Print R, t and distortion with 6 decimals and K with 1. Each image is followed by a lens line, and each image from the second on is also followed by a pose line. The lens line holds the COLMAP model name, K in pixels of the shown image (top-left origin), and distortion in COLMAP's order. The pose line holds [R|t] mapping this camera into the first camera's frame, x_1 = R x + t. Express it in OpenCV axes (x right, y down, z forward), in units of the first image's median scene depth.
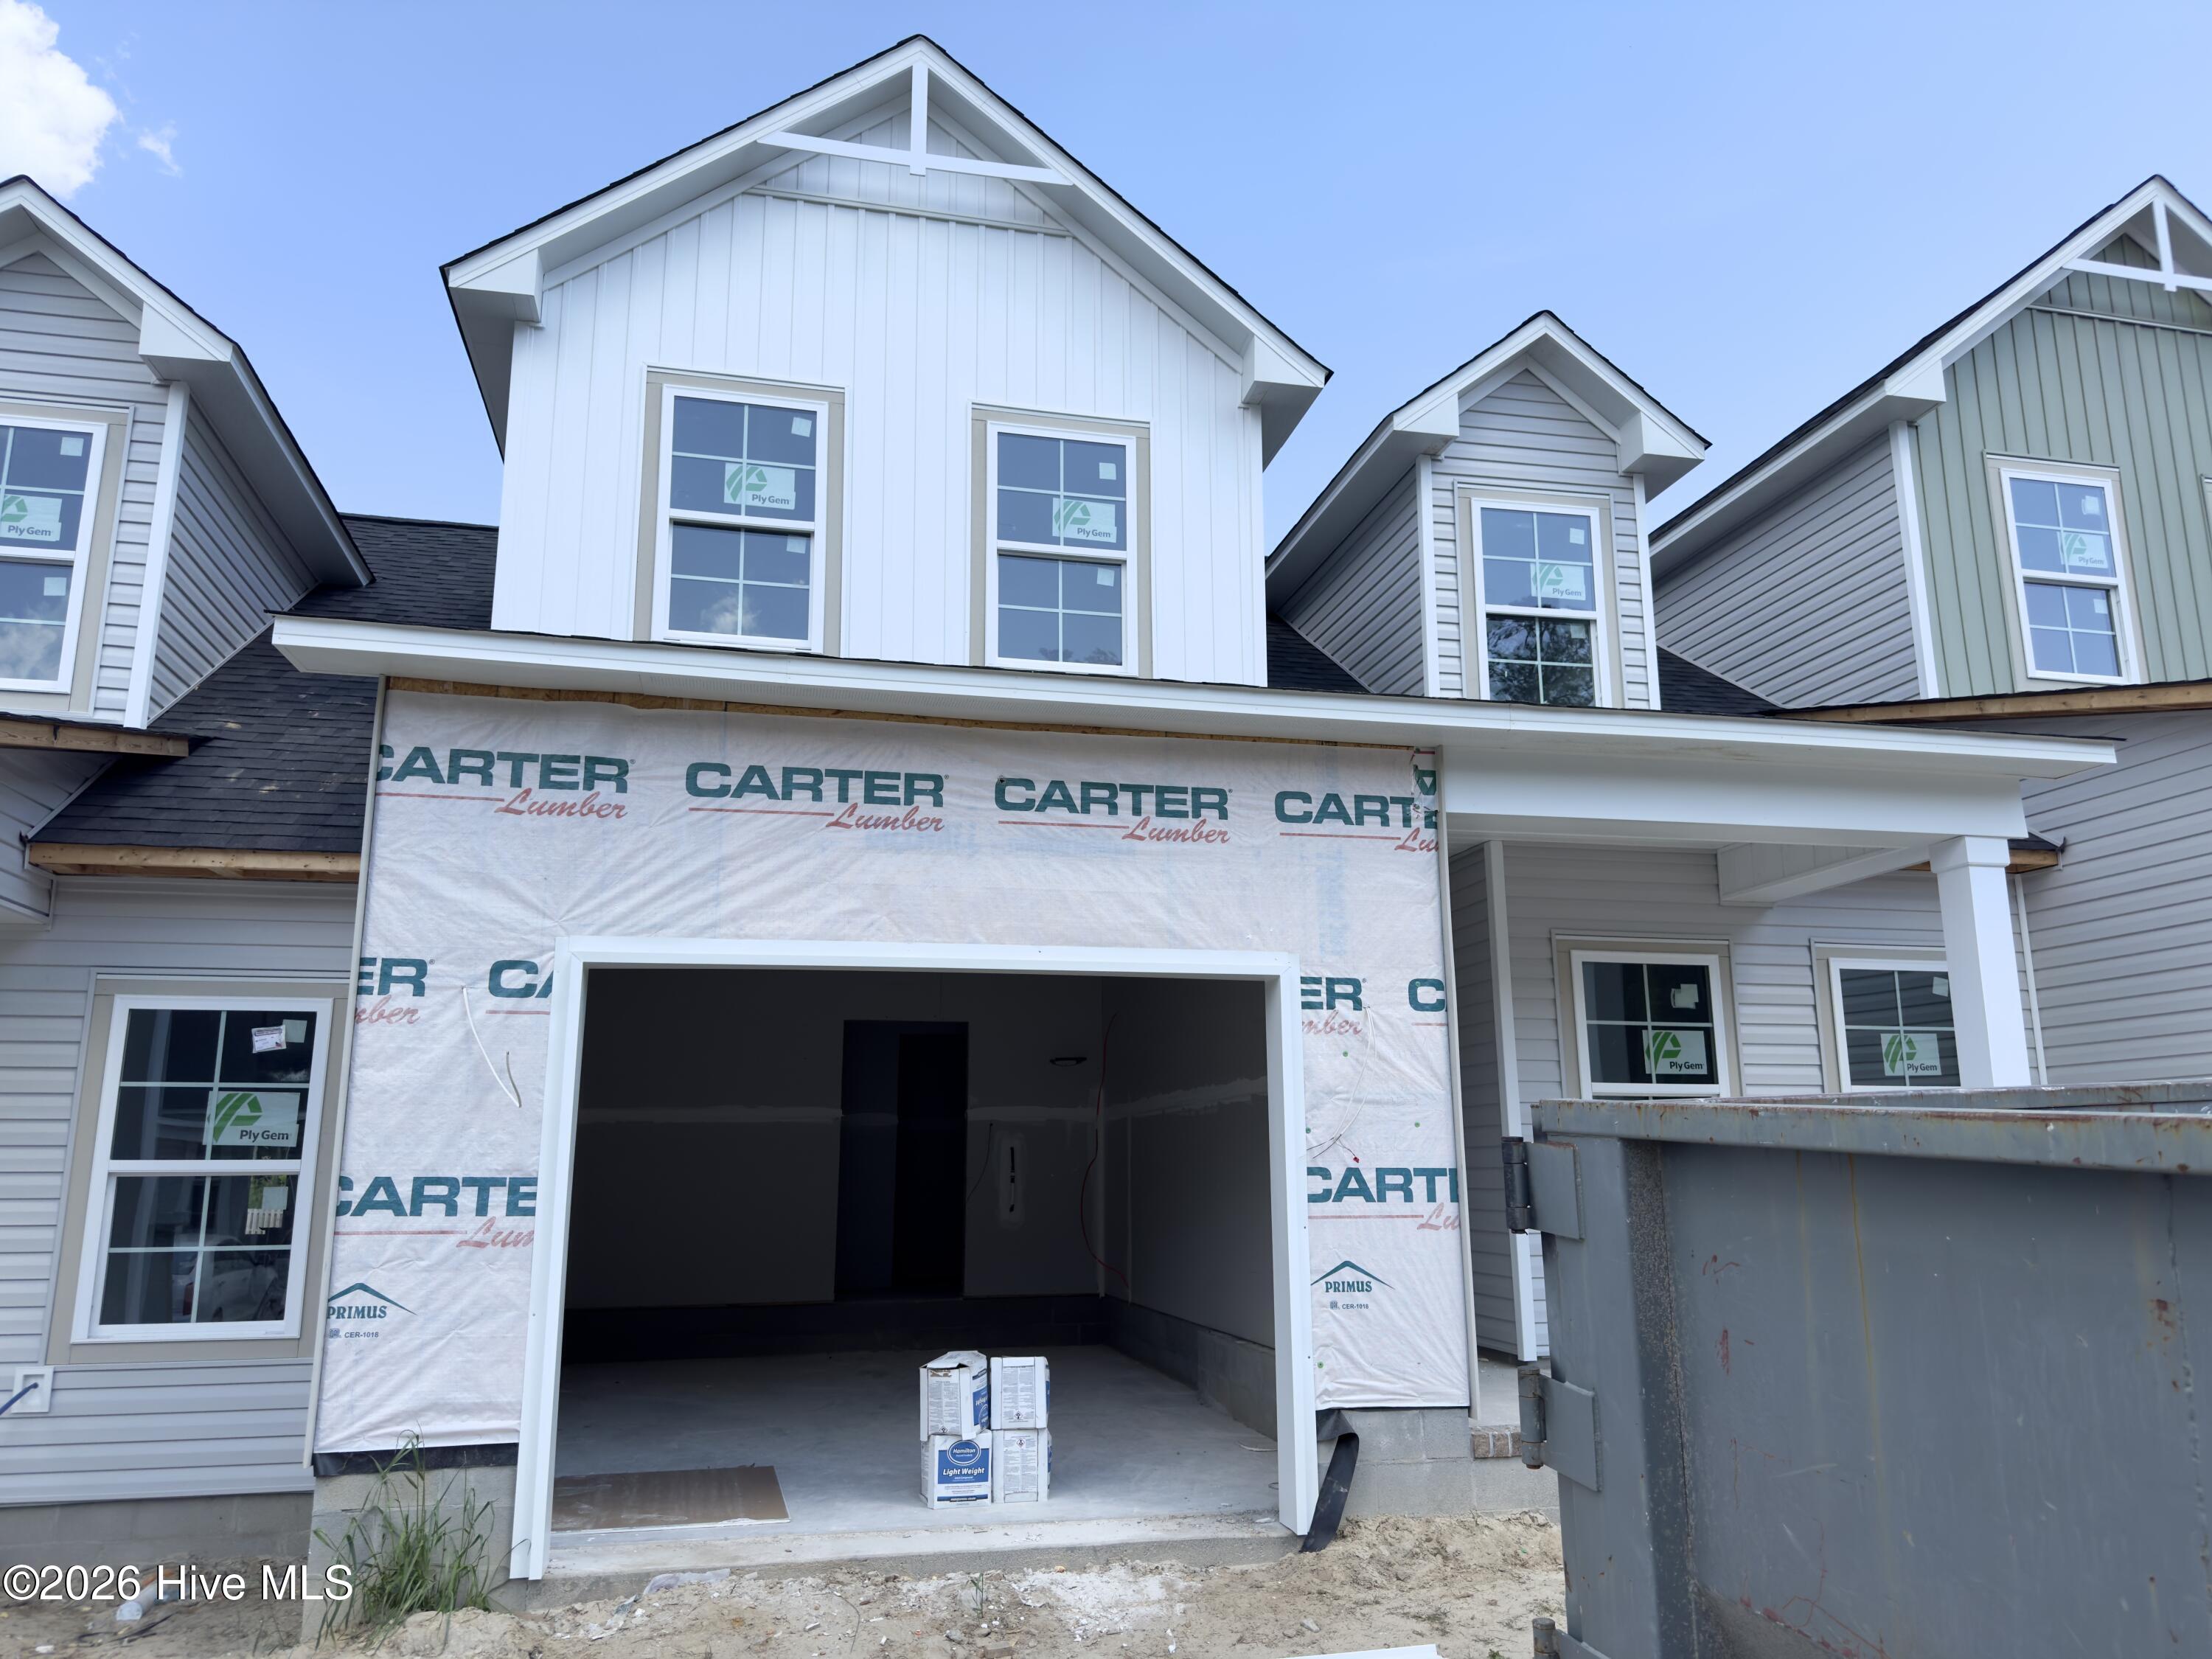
lens RADIAL K [[1614.1, 0, 1113.1], [0, 1614.1, 827.9], [0, 0, 1]] dist [0.046842, -0.067045]
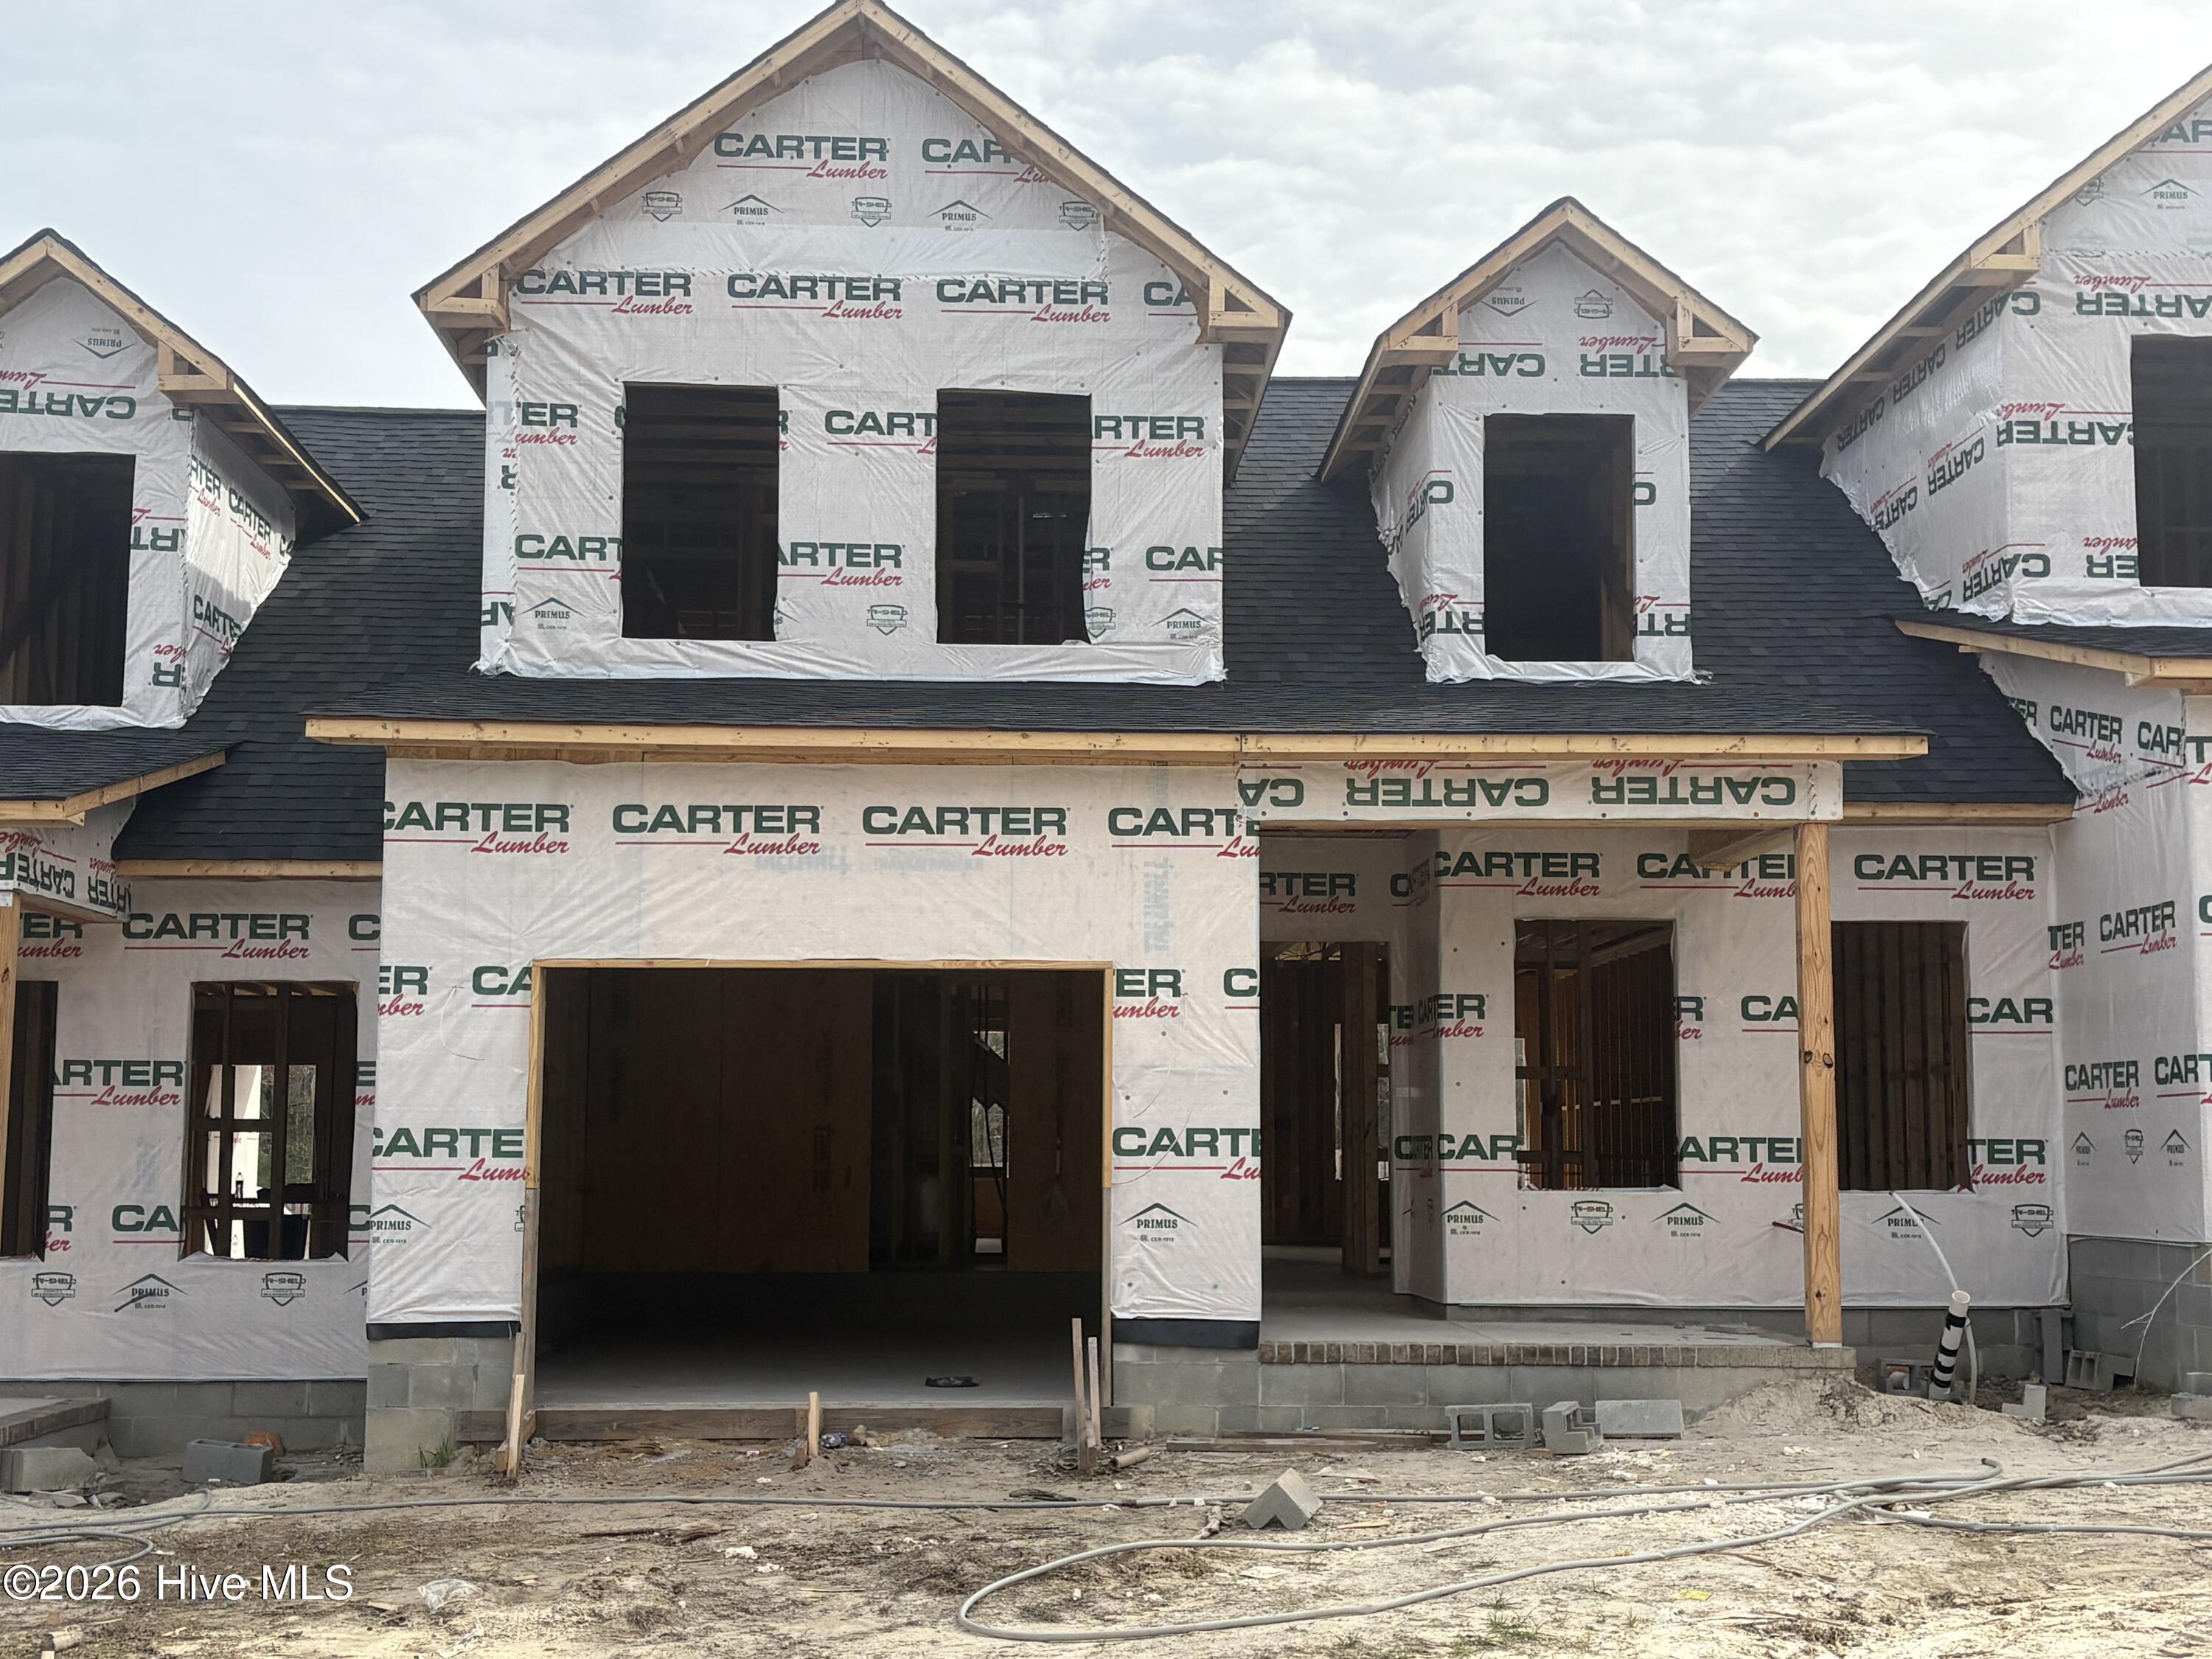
lens RADIAL K [[2818.4, 0, 1098.1], [0, 2818.4, 832.5], [0, 0, 1]] dist [0.058328, 0.000000]
pose [[0.984993, -0.007336, -0.172441, 0.383452], [0.025802, 0.994128, 0.105091, -0.190074], [0.170657, -0.107963, 0.979398, -0.857791]]
